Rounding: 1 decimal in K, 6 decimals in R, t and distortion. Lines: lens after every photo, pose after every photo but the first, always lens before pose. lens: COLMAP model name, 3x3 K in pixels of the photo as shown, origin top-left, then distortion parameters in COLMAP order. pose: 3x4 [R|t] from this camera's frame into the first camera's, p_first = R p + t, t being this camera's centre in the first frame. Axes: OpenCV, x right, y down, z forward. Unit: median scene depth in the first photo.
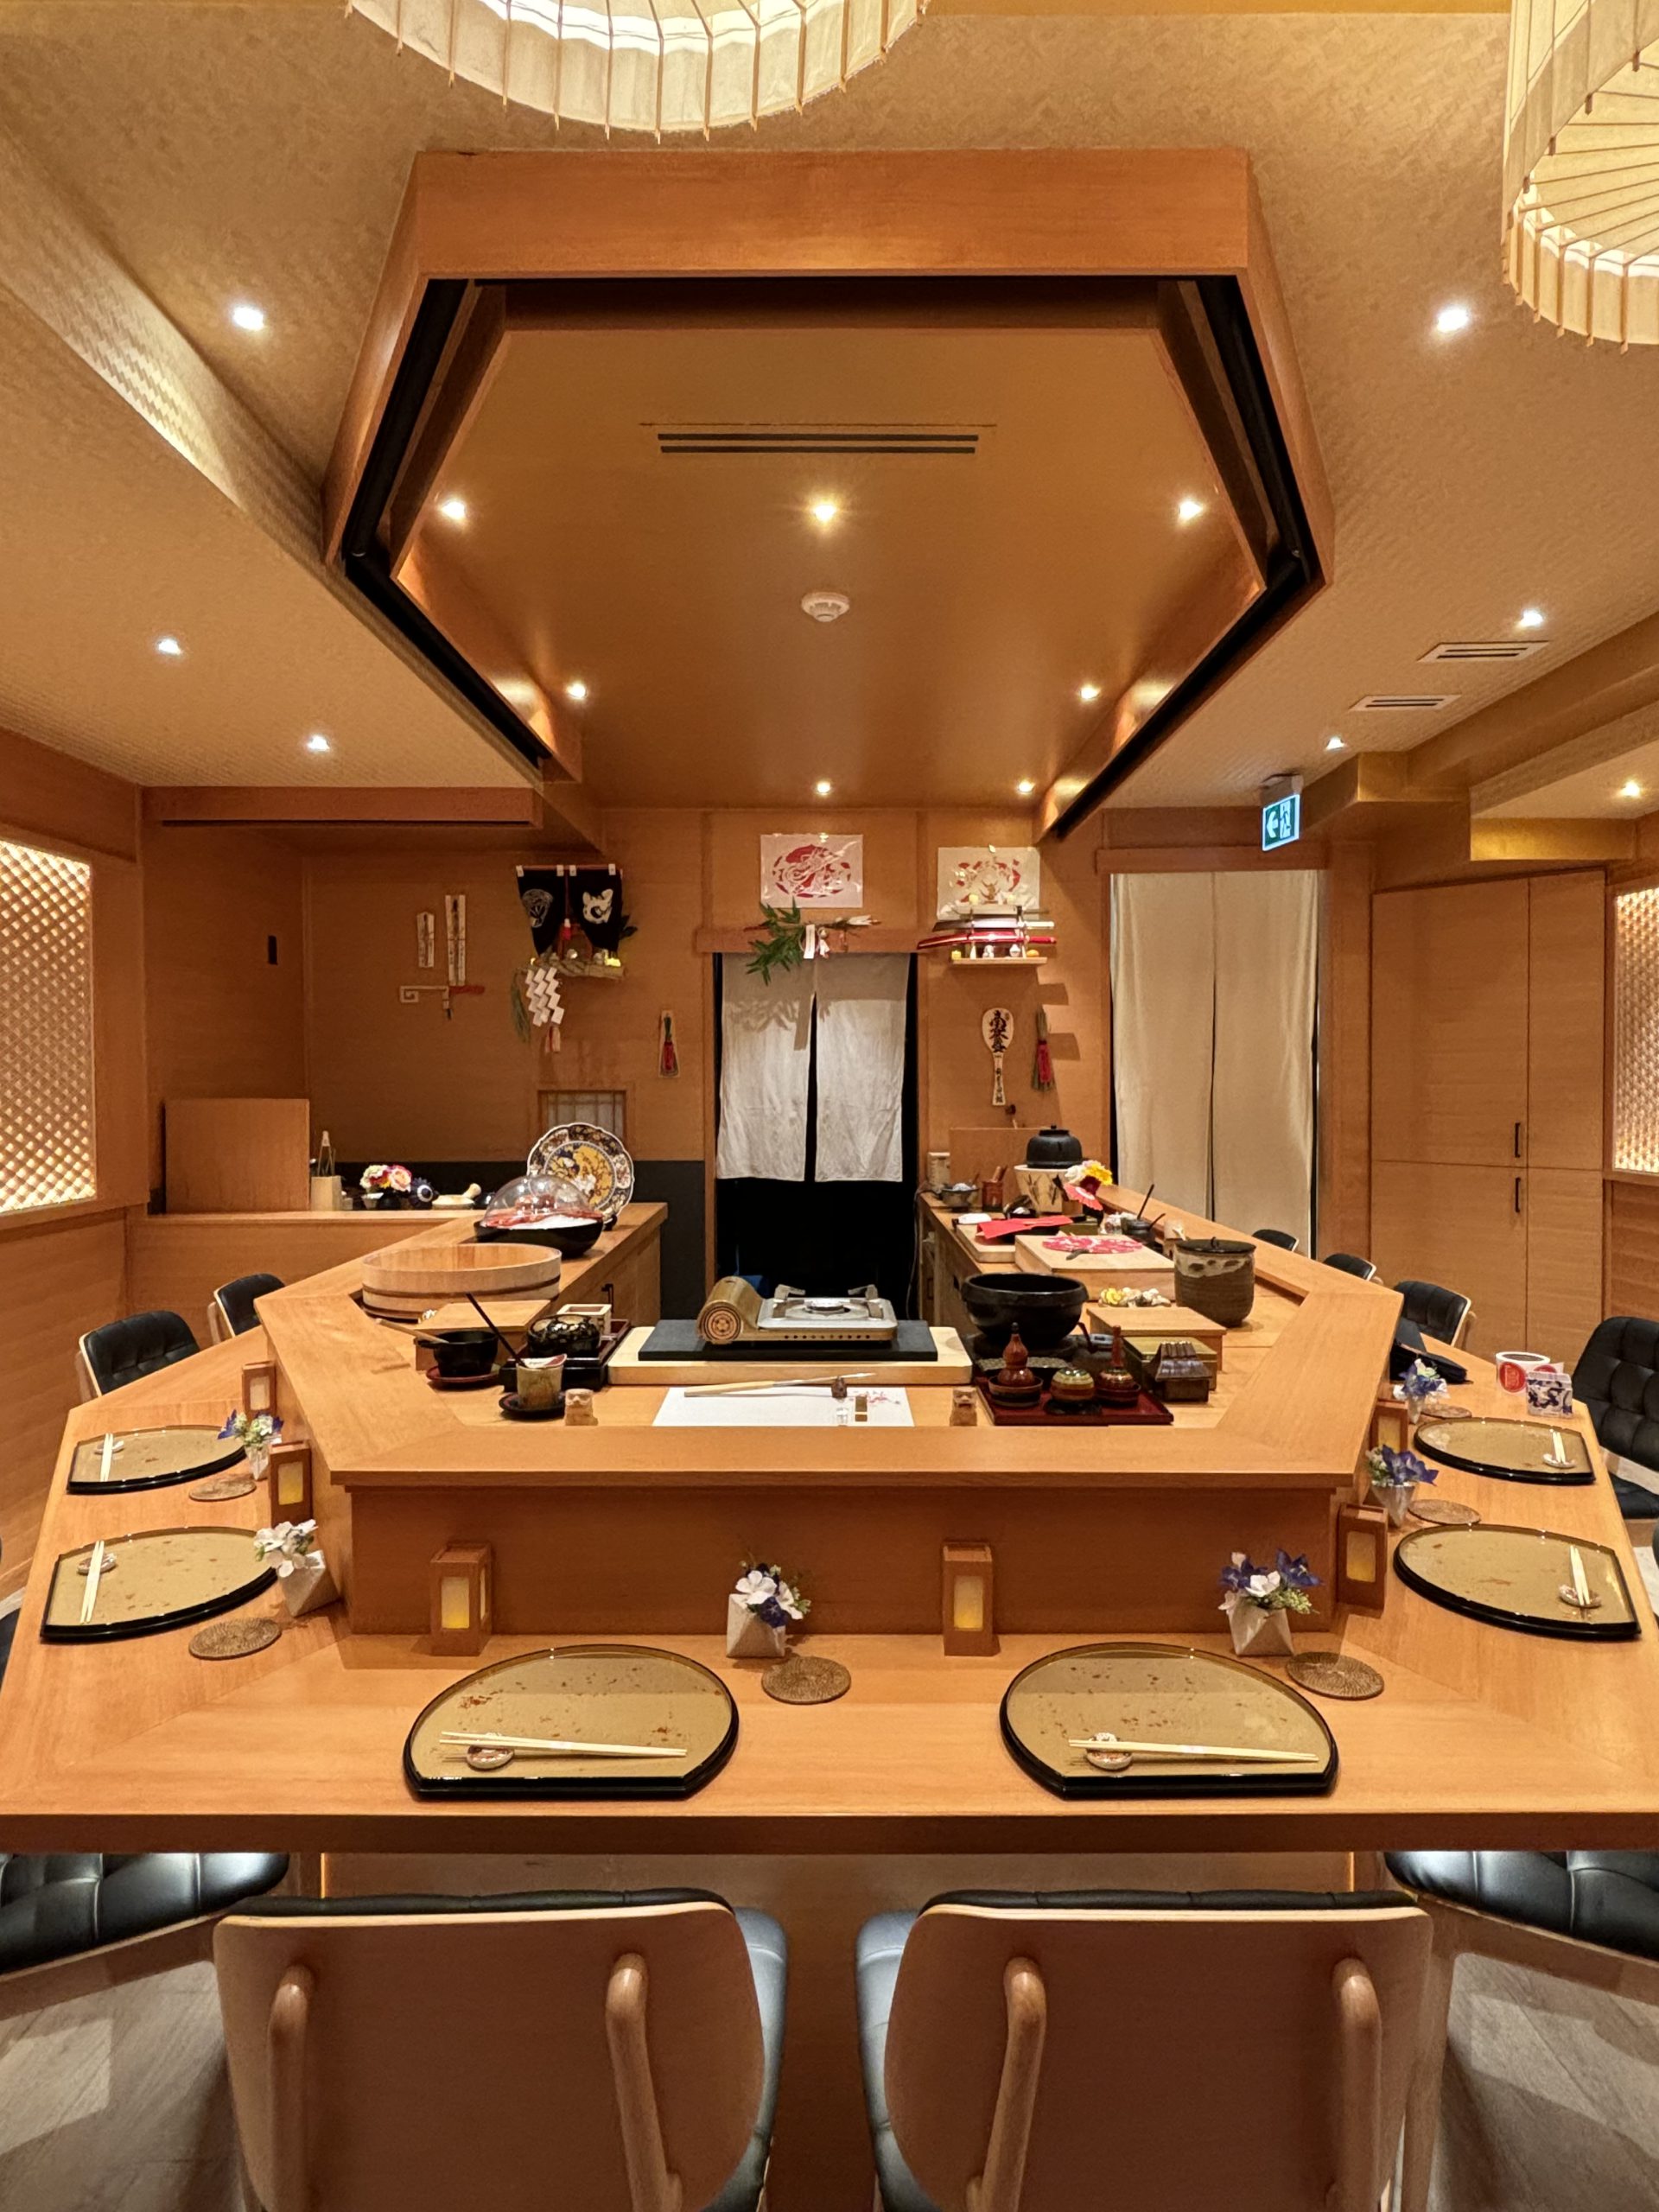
lens RADIAL K [[1215.6, 0, 839.6], [0, 1215.6, 1102.7], [0, 0, 1]] dist [0.080861, -0.137104]
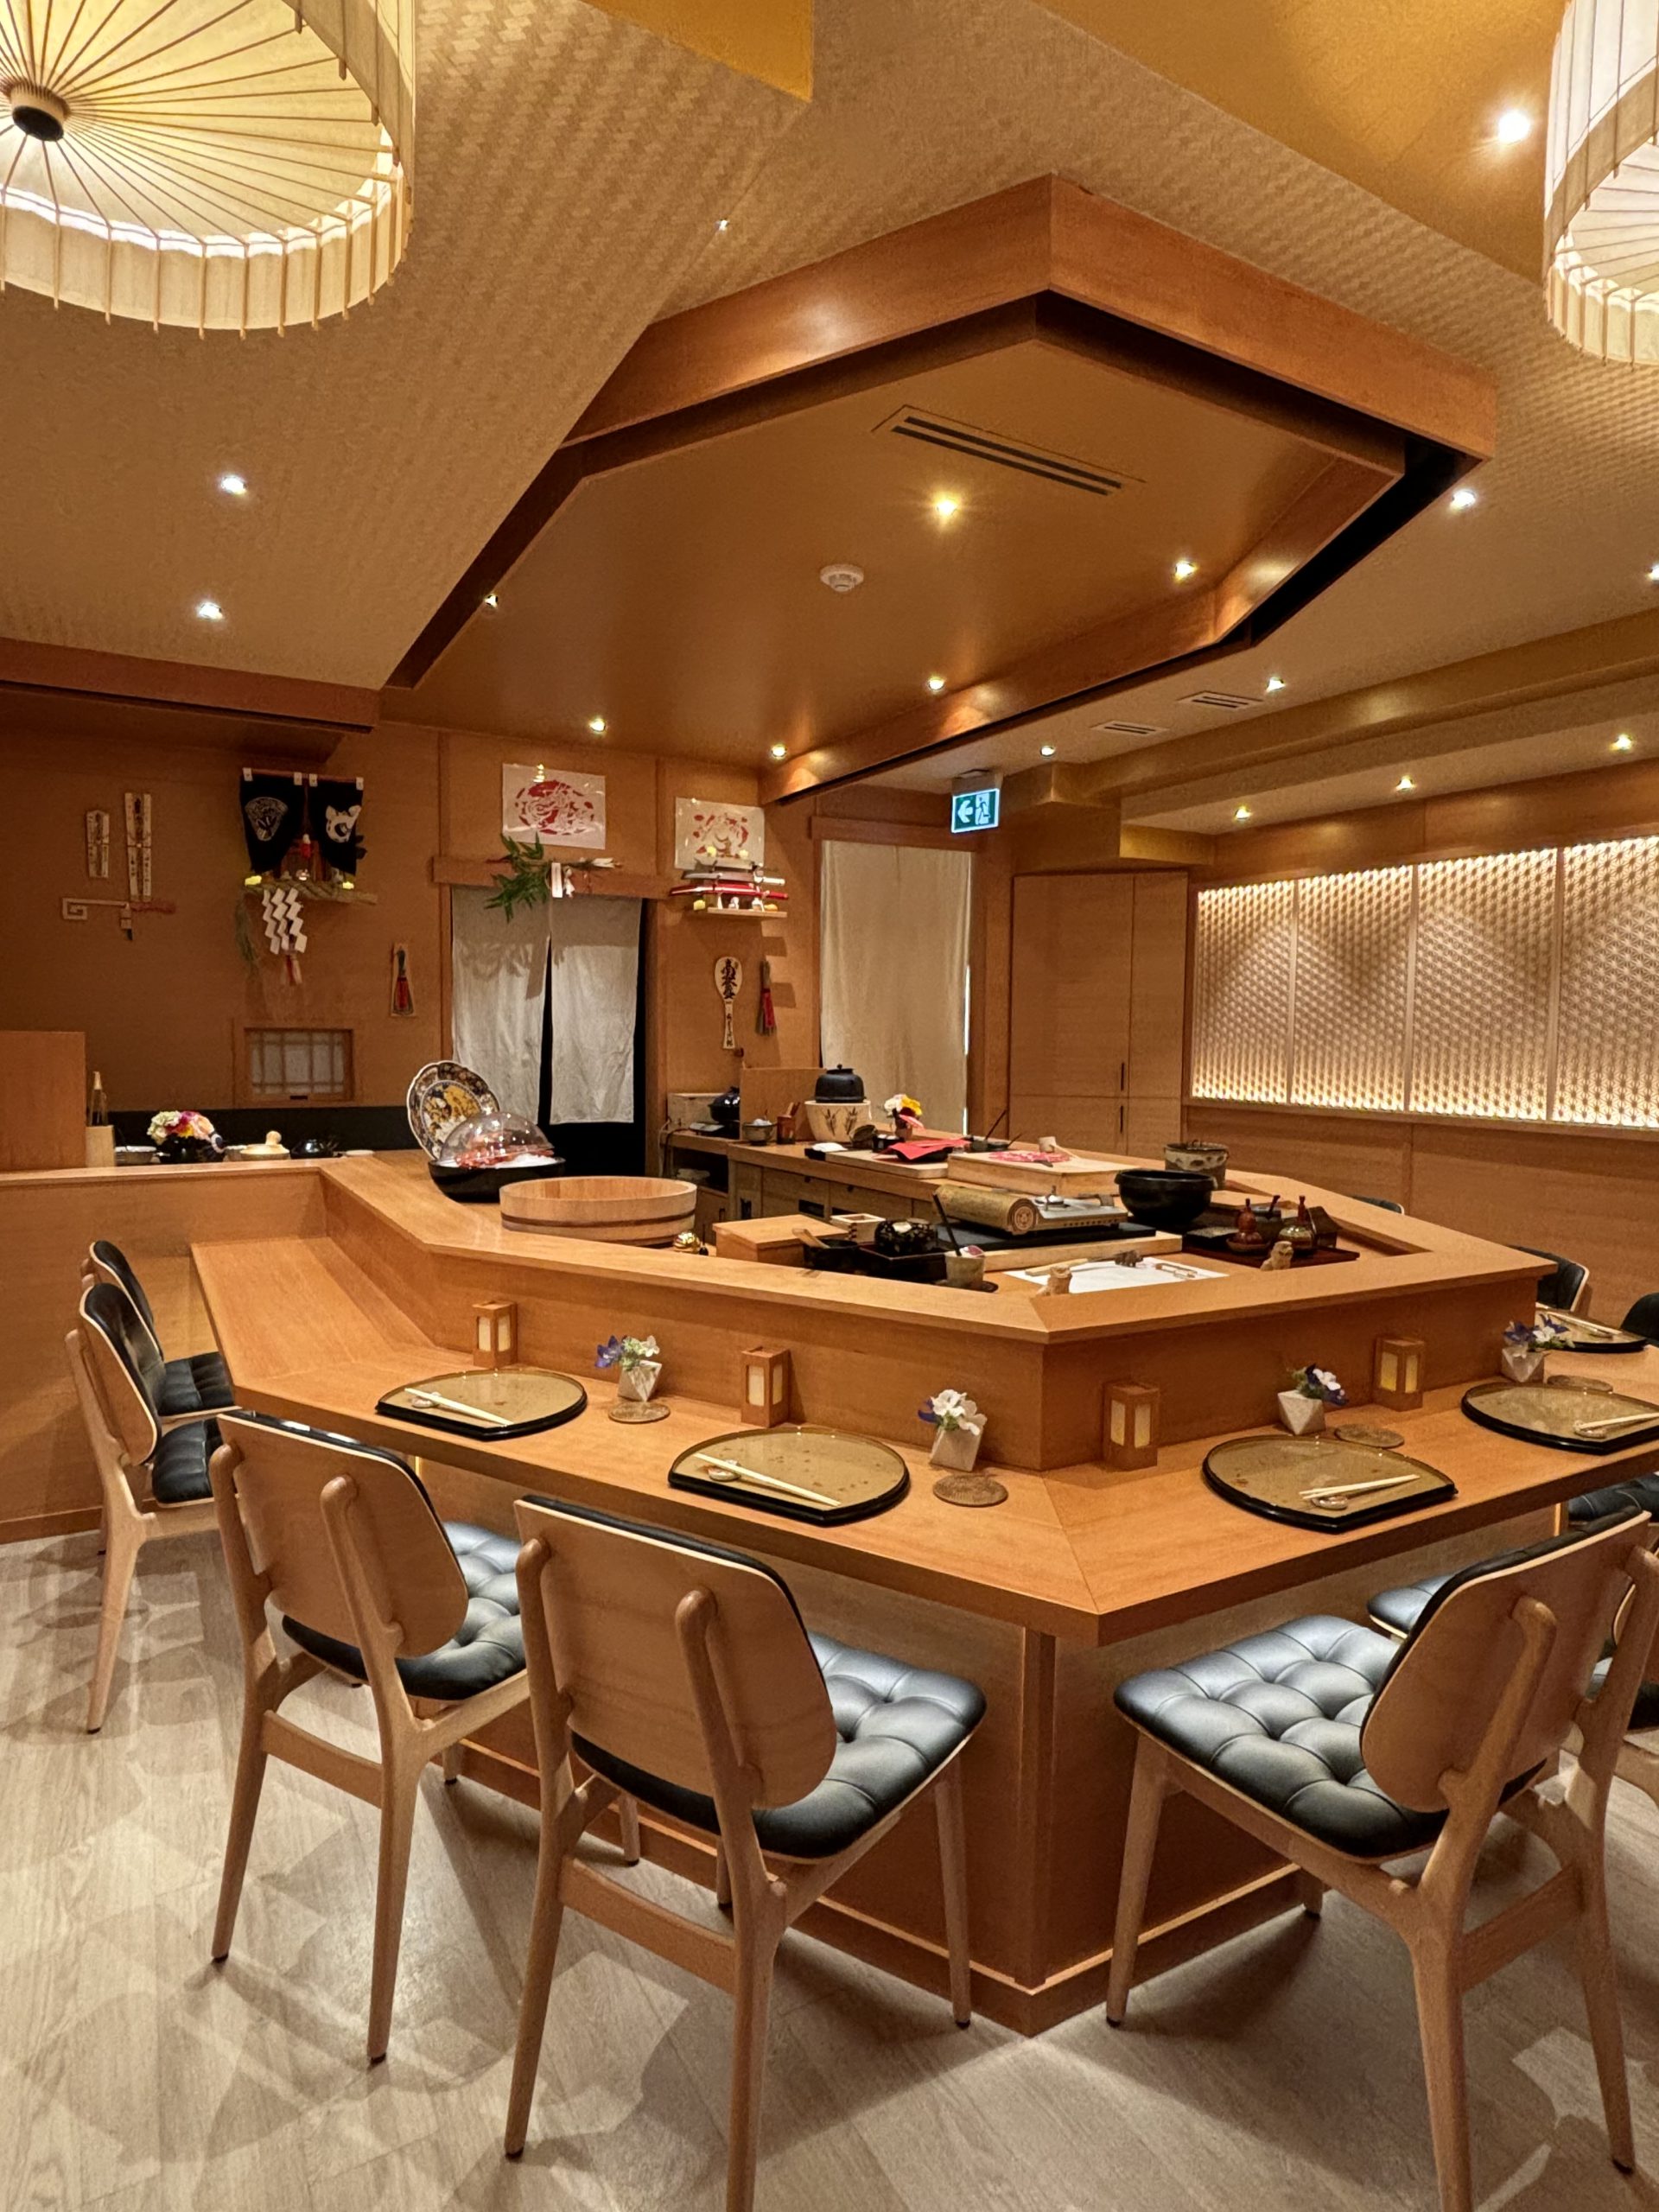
lens RADIAL K [[1215.6, 0, 839.6], [0, 1215.6, 1102.7], [0, 0, 1]] dist [0.080861, -0.137104]
pose [[0.869167, -0.016698, 0.494237, -0.323172], [-0.001540, 0.999334, 0.036470, 0.010916], [-0.494517, -0.032460, 0.868562, 0.026344]]
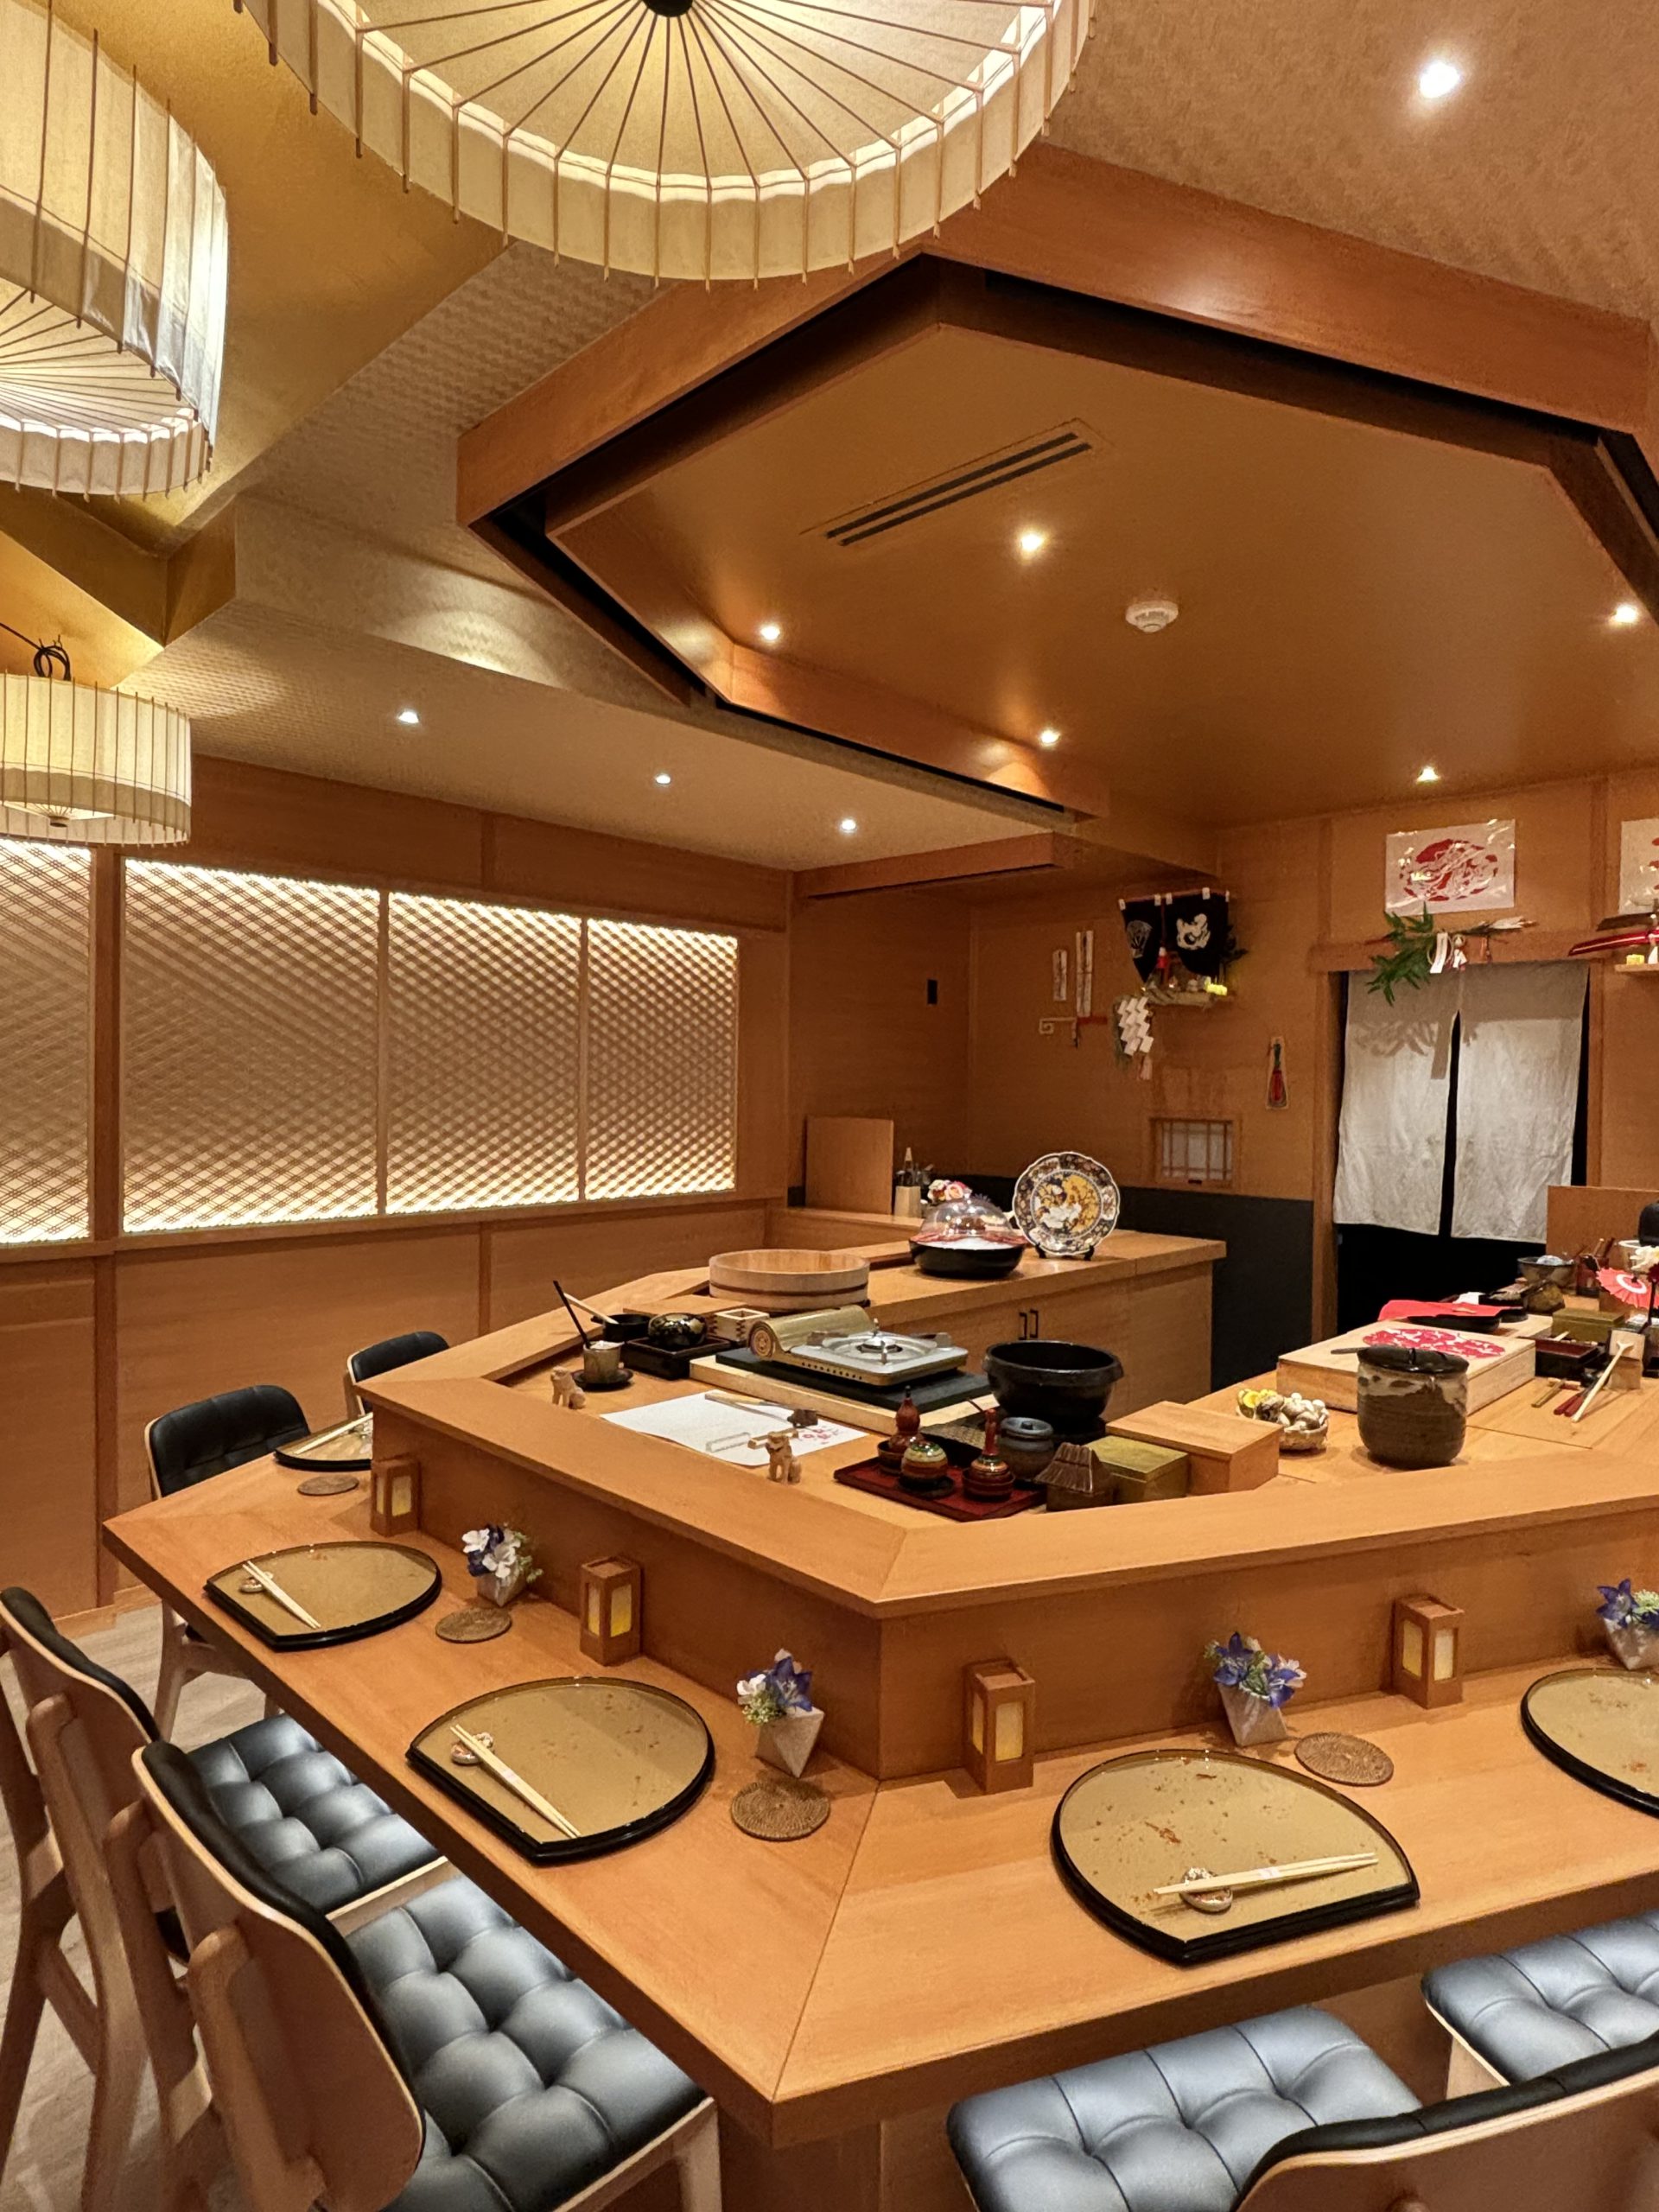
lens RADIAL K [[1215.6, 0, 839.6], [0, 1215.6, 1102.7], [0, 0, 1]] dist [0.080861, -0.137104]
pose [[0.719564, 0.024020, -0.694011, 0.277384], [-0.033431, 0.999441, -0.000070, -0.014377], [0.693621, 0.023252, 0.719965, 0.097624]]
